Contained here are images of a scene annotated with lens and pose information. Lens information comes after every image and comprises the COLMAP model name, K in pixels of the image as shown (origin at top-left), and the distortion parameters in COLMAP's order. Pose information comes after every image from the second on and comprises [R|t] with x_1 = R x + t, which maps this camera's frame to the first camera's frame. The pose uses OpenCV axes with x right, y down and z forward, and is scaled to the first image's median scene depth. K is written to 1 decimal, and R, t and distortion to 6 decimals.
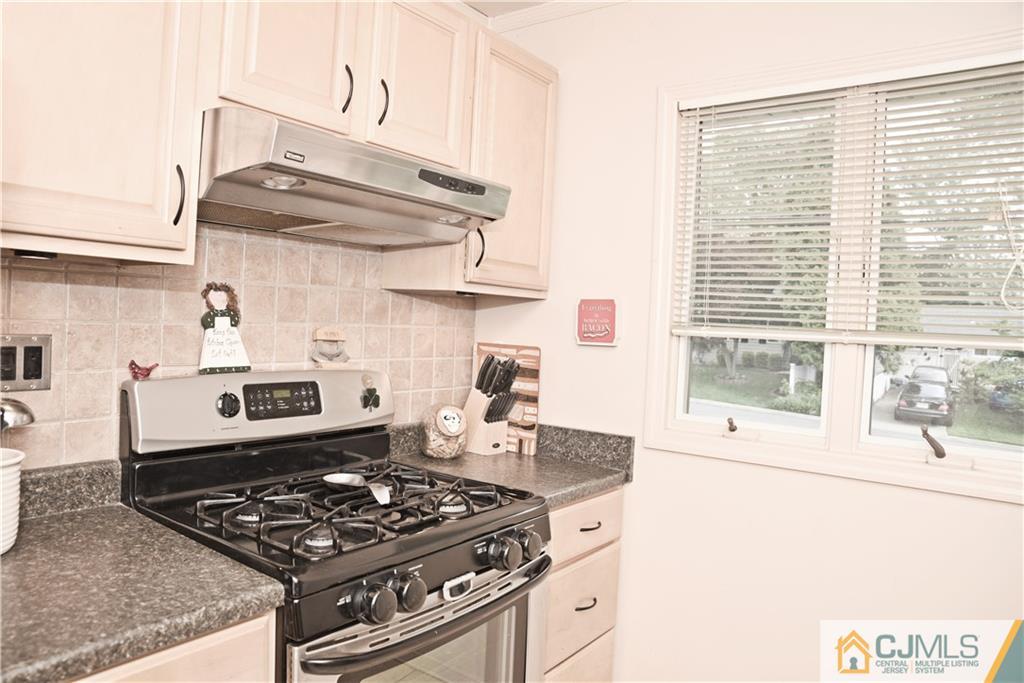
lens RADIAL K [[694.5, 0, 510.7], [0, 694.5, 340.9], [0, 0, 1]] dist [-0.091680, 0.025181]
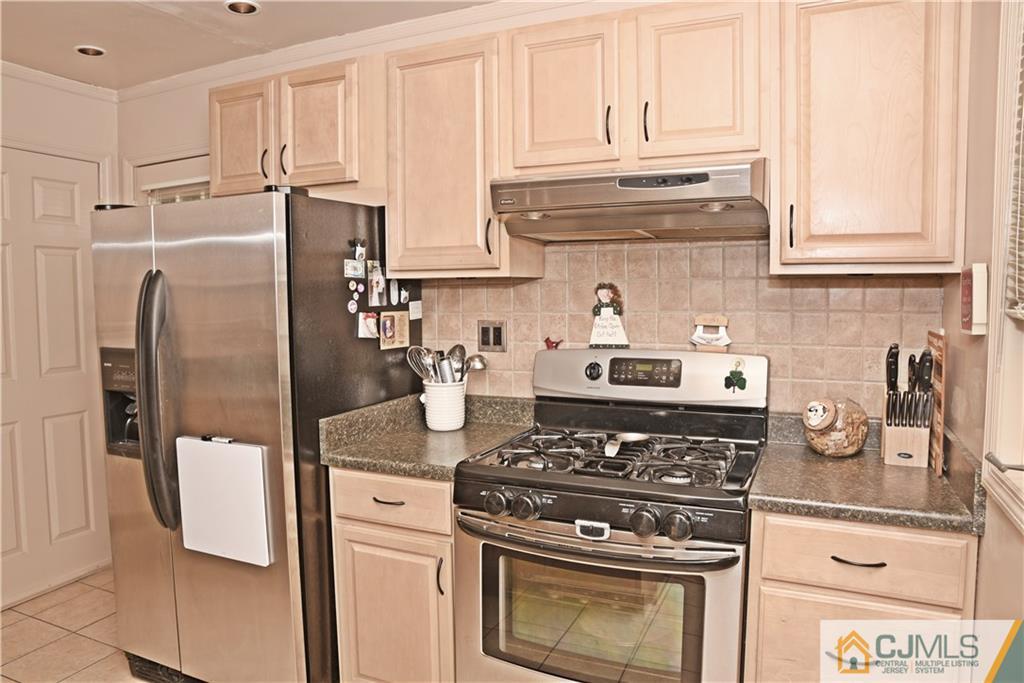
lens RADIAL K [[694.5, 0, 509.7], [0, 694.5, 340.2], [0, 0, 1]] dist [-0.091680, 0.025181]
pose [[0.210814, 0.016366, -0.977389, 0.895908], [-0.015010, 0.999796, 0.013503, 0.014331], [0.977411, 0.011824, 0.211016, 0.514109]]
